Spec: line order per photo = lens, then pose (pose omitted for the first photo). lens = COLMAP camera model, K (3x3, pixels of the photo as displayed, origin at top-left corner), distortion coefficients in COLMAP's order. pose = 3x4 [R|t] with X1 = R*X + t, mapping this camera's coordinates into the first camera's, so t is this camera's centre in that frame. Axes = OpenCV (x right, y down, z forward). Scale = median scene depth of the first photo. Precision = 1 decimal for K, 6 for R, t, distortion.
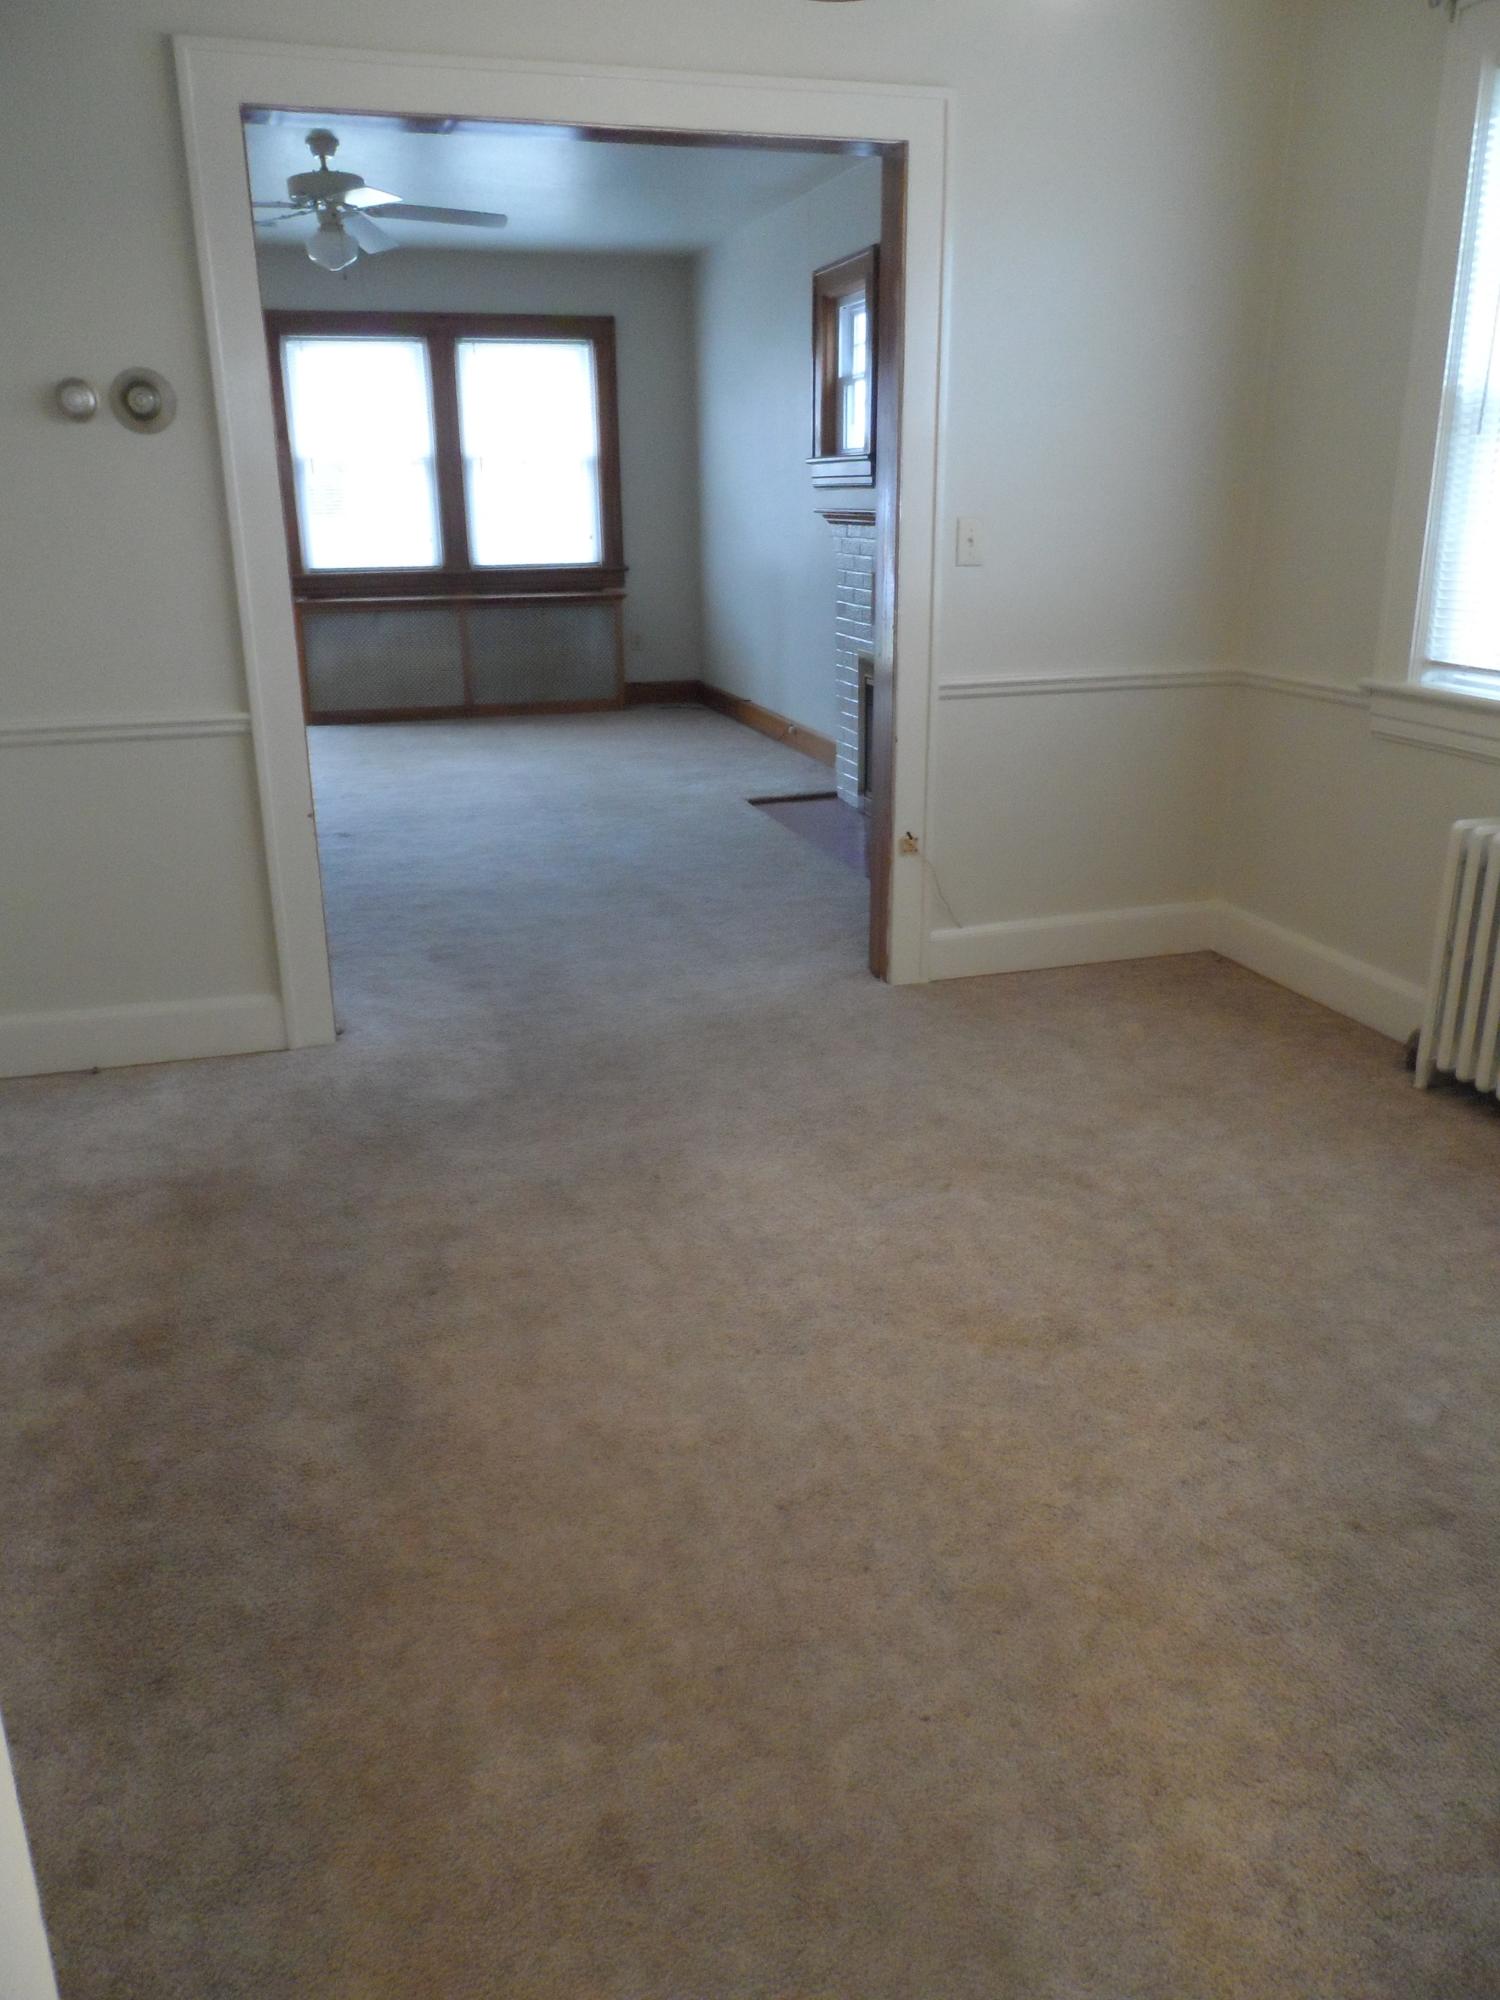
lens RADIAL K [[1510.2, 0, 729.2], [0, 1510.2, 1006.2], [0, 0, 1]] dist [-0.000513, 0.005922]
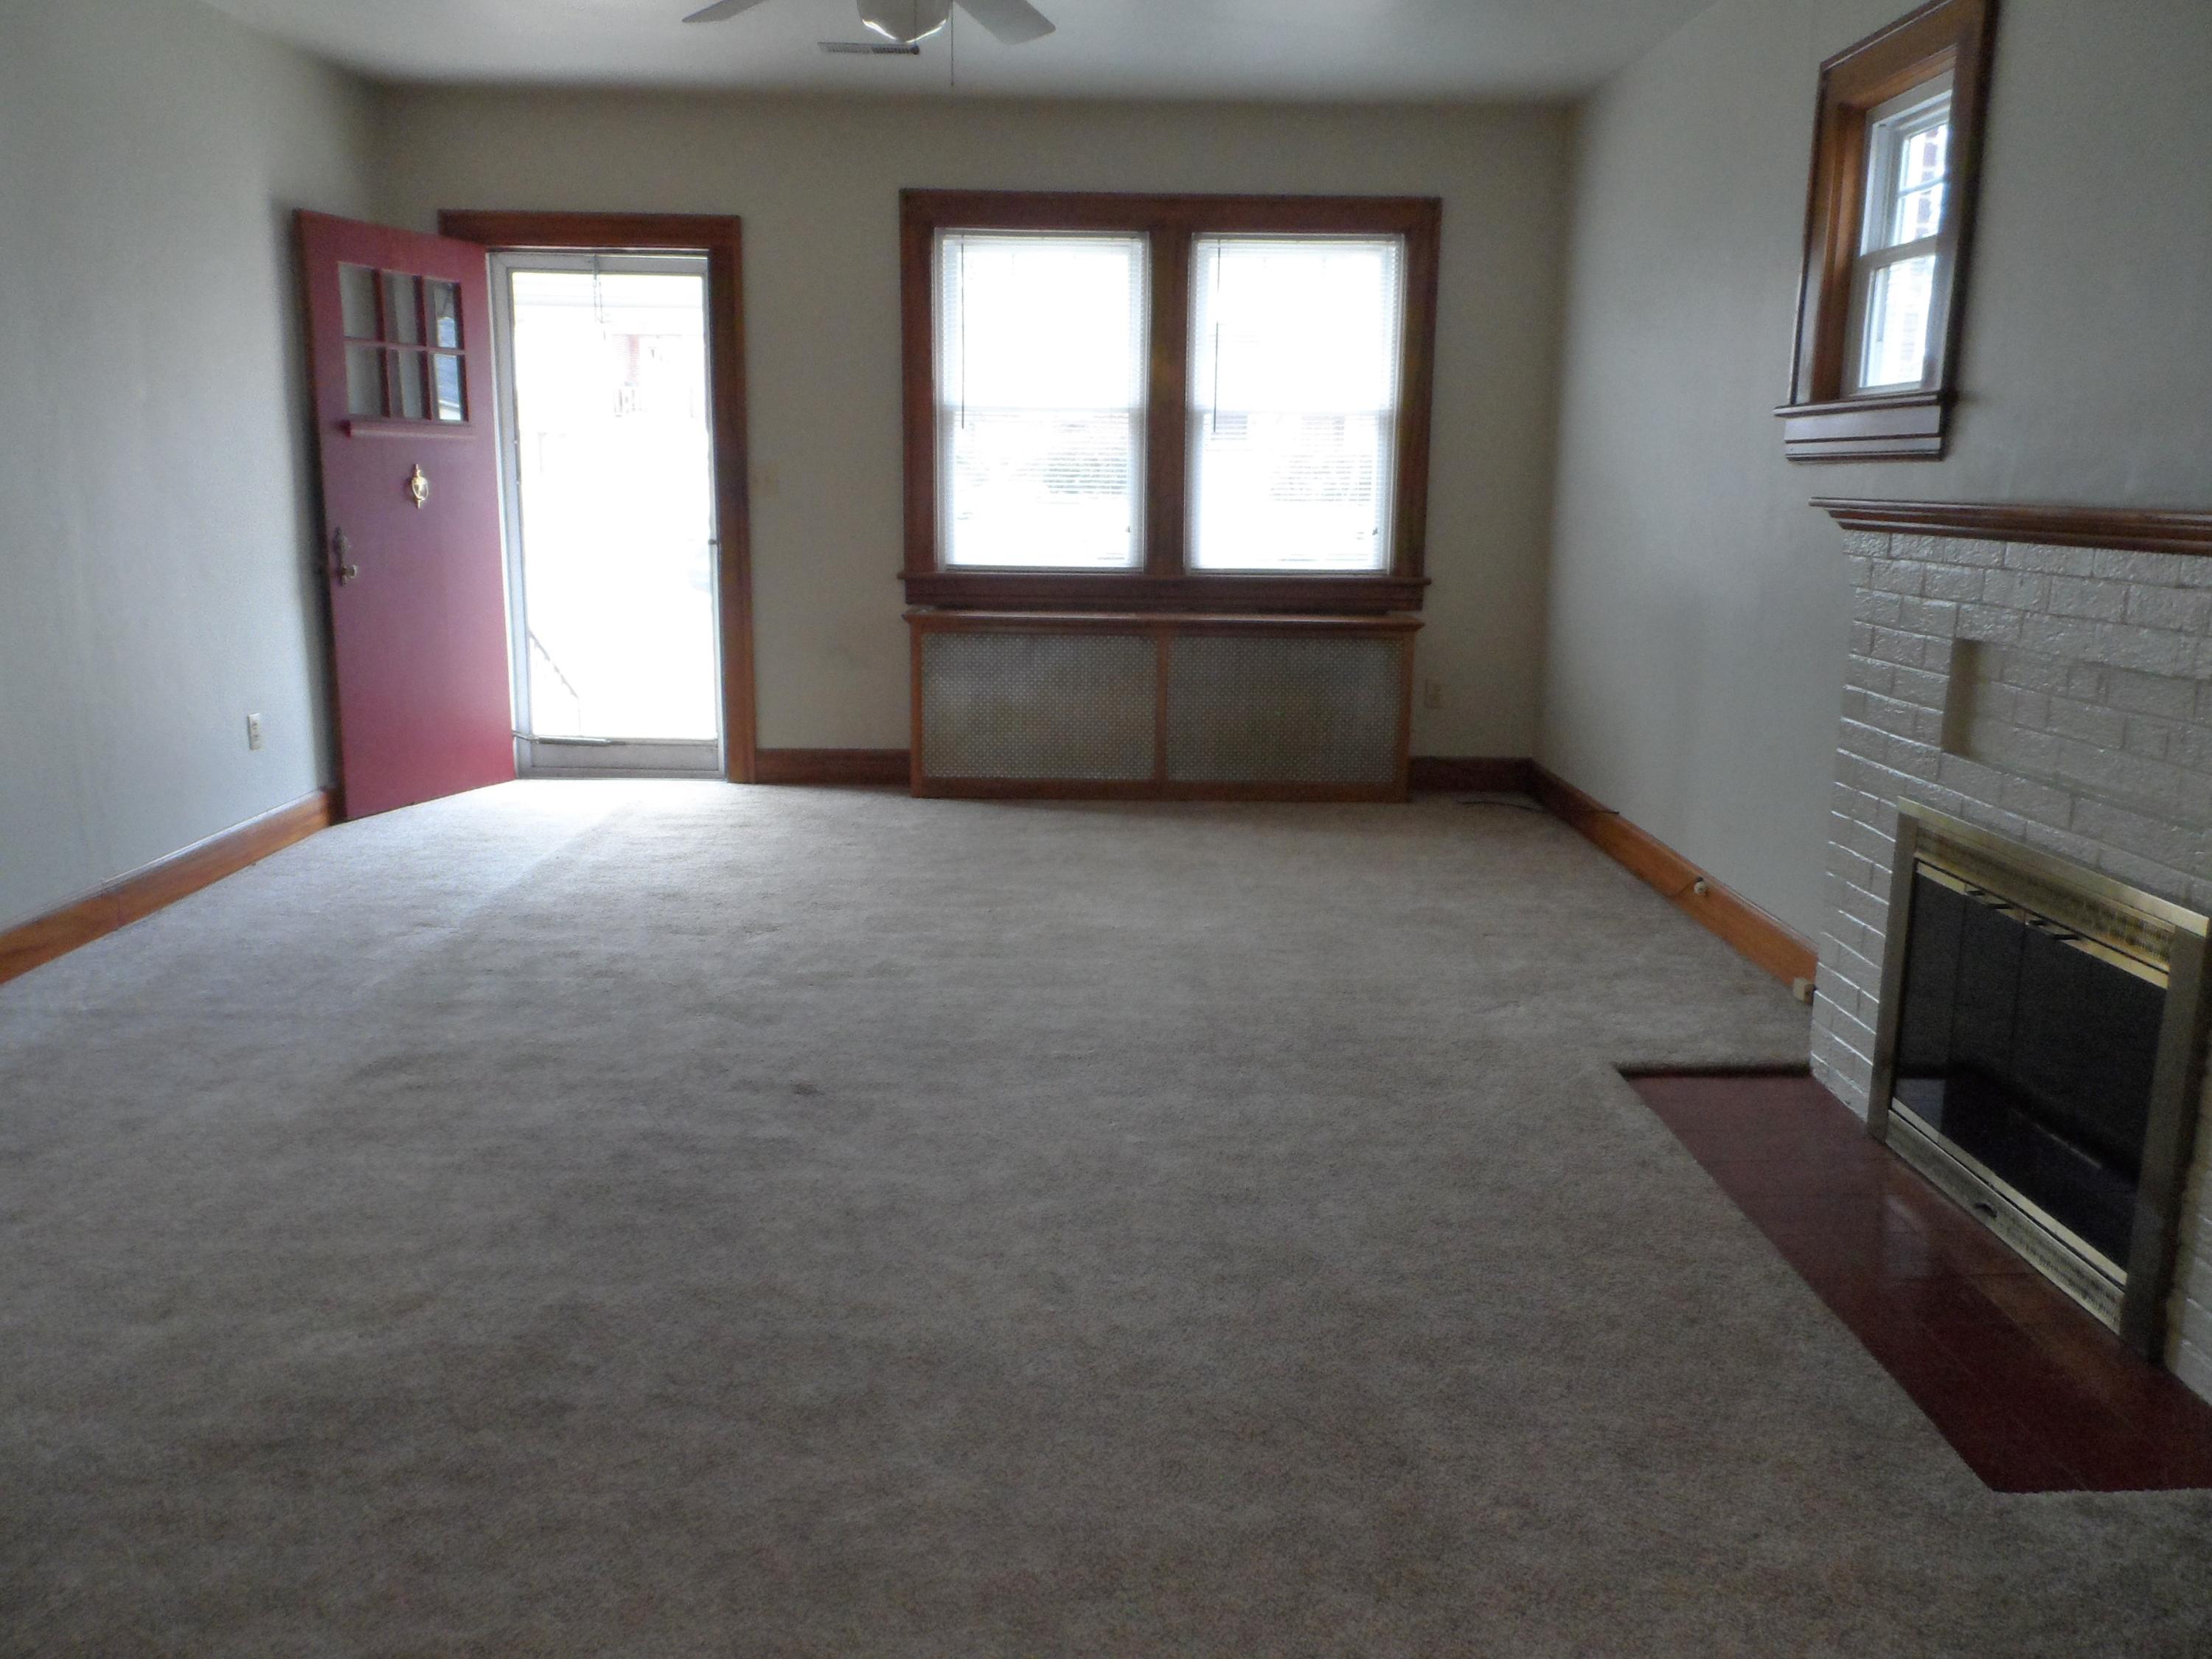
lens RADIAL K [[1670.3, 0, 1106.0], [0, 1670.3, 829.5], [0, 0, 1]] dist [-0.000513, 0.005922]
pose [[0.964113, 0.076832, -0.254130, -0.012749], [-0.106283, 0.988856, -0.104248, -0.105690], [0.243289, 0.127517, 0.961535, 0.324107]]
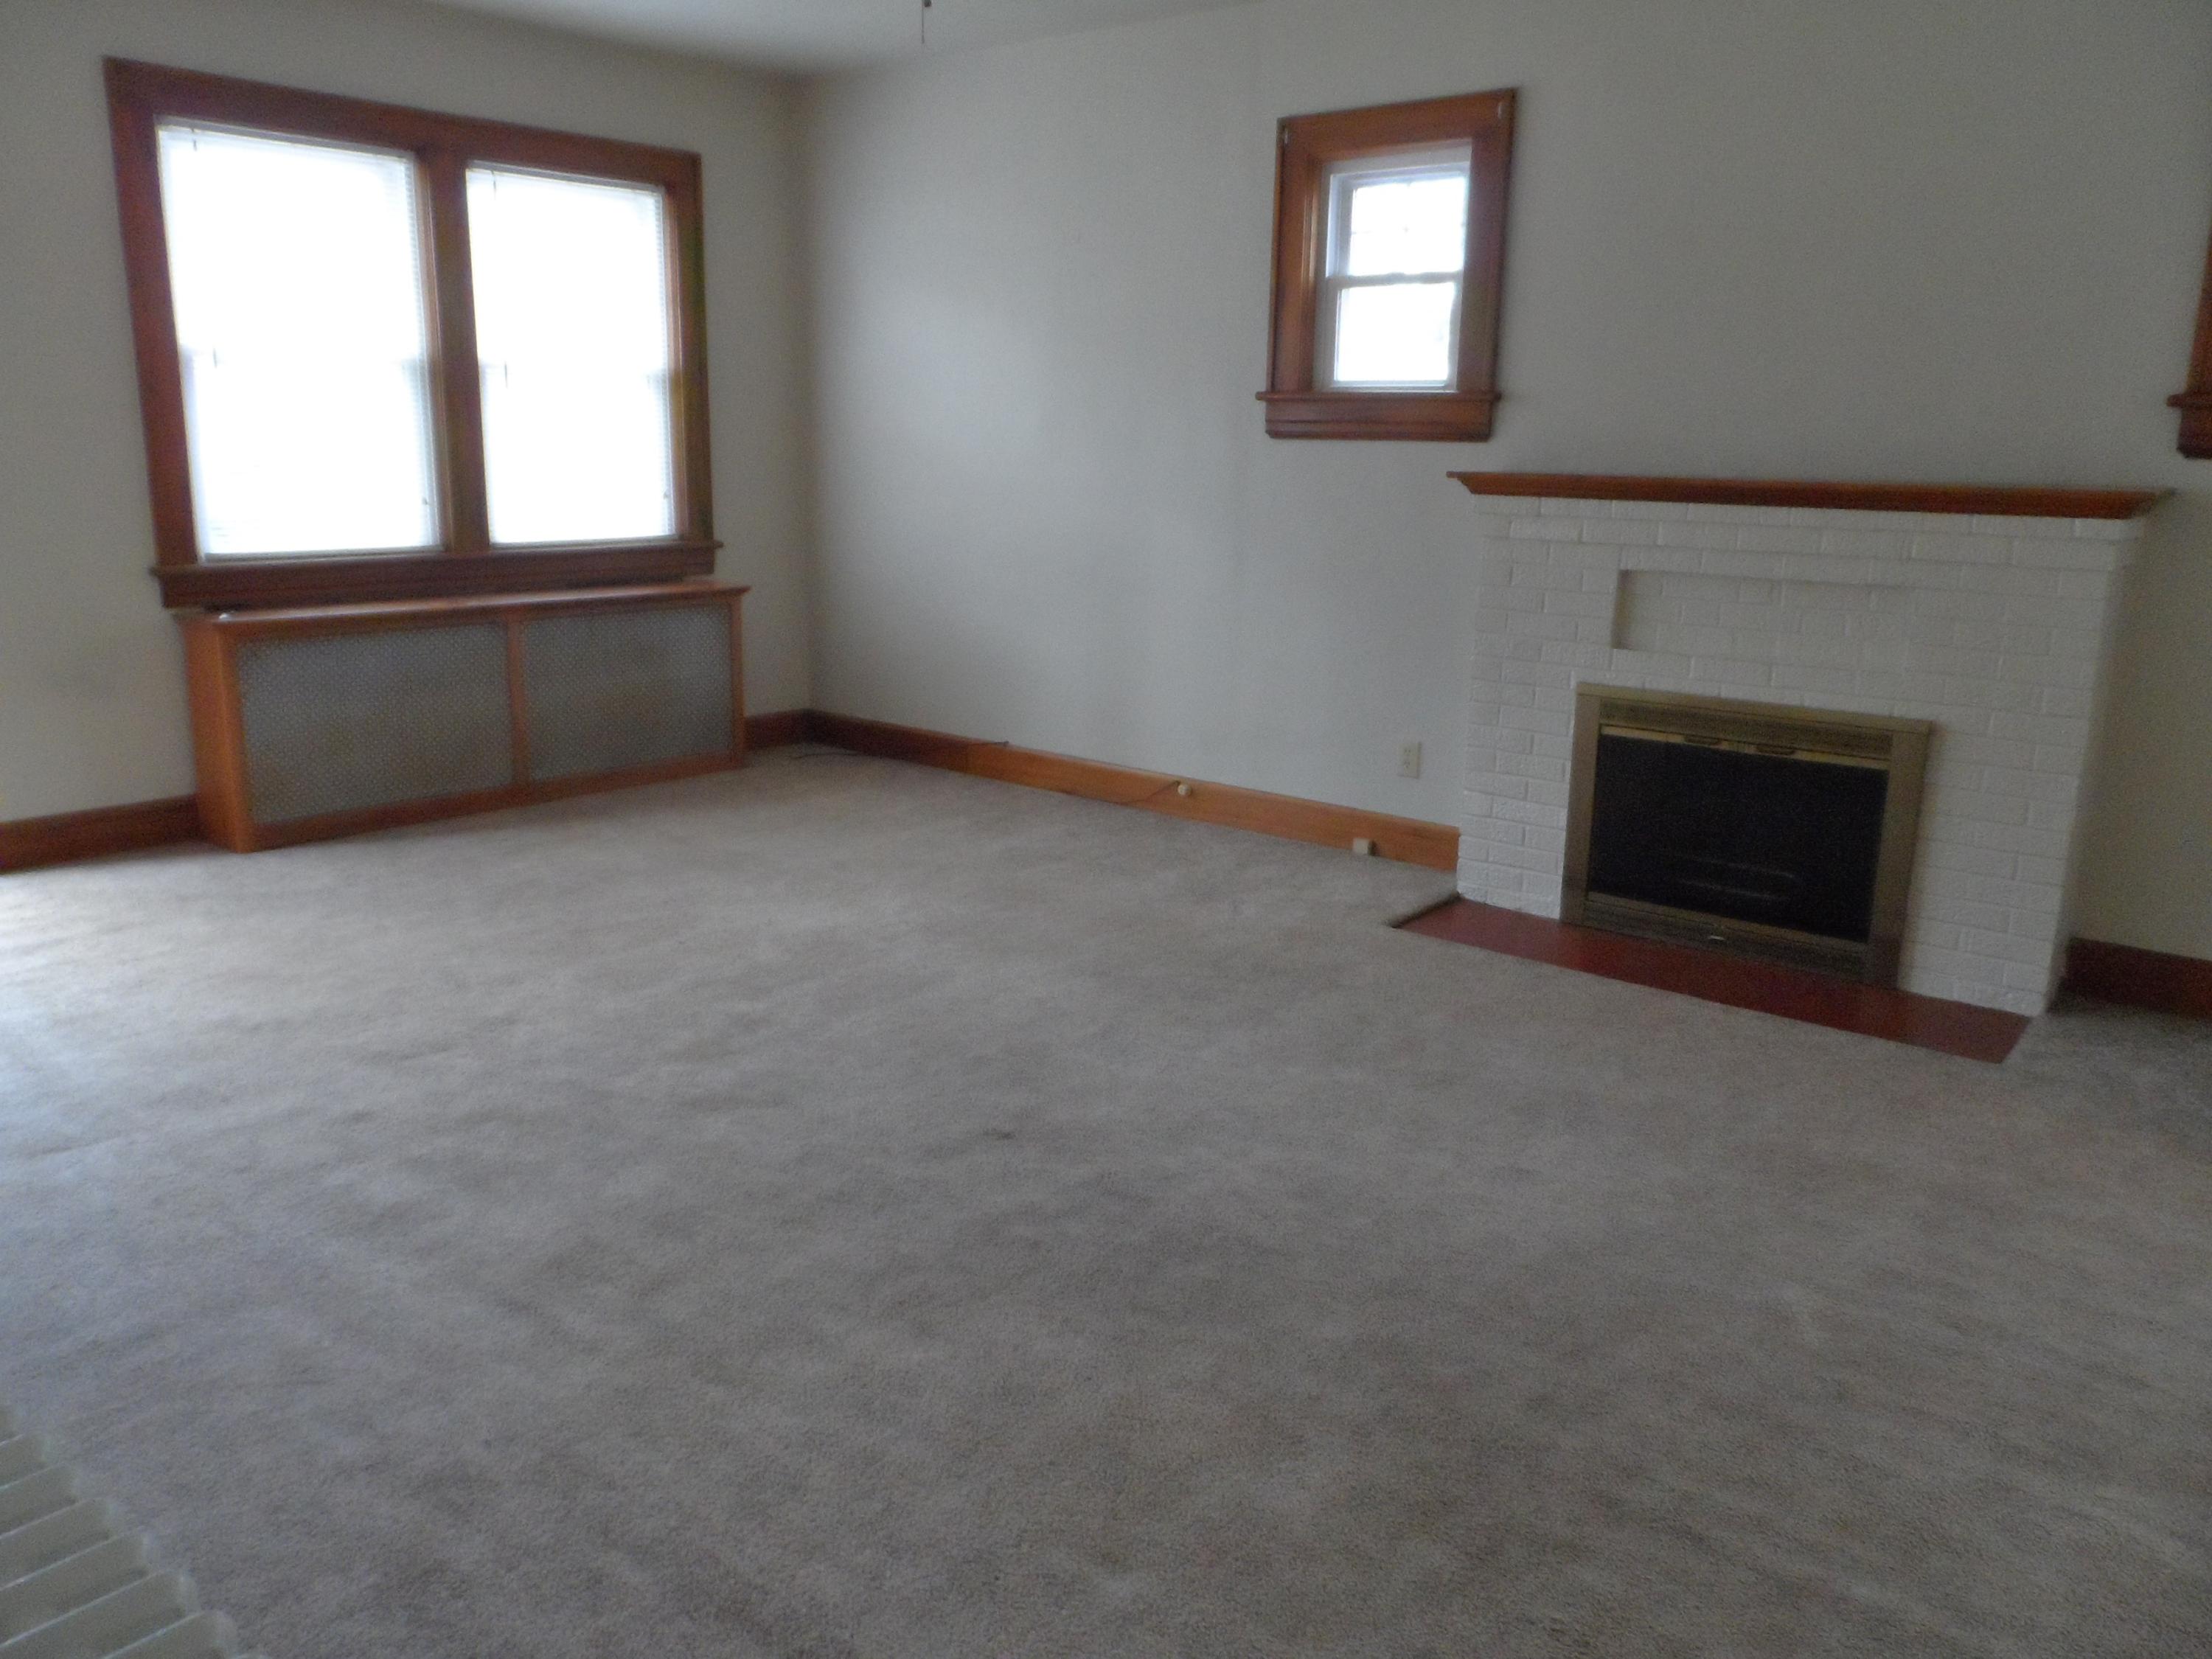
lens RADIAL K [[1657.6, 0, 1108.7], [0, 1657.6, 838.0], [0, 0, 1]] dist [-0.008084, -0.005996]
pose [[0.826210, -0.109132, 0.552691, -0.347152], [0.155102, 0.987208, -0.036930, -0.125239], [-0.541590, 0.116236, 0.832568, 0.370706]]
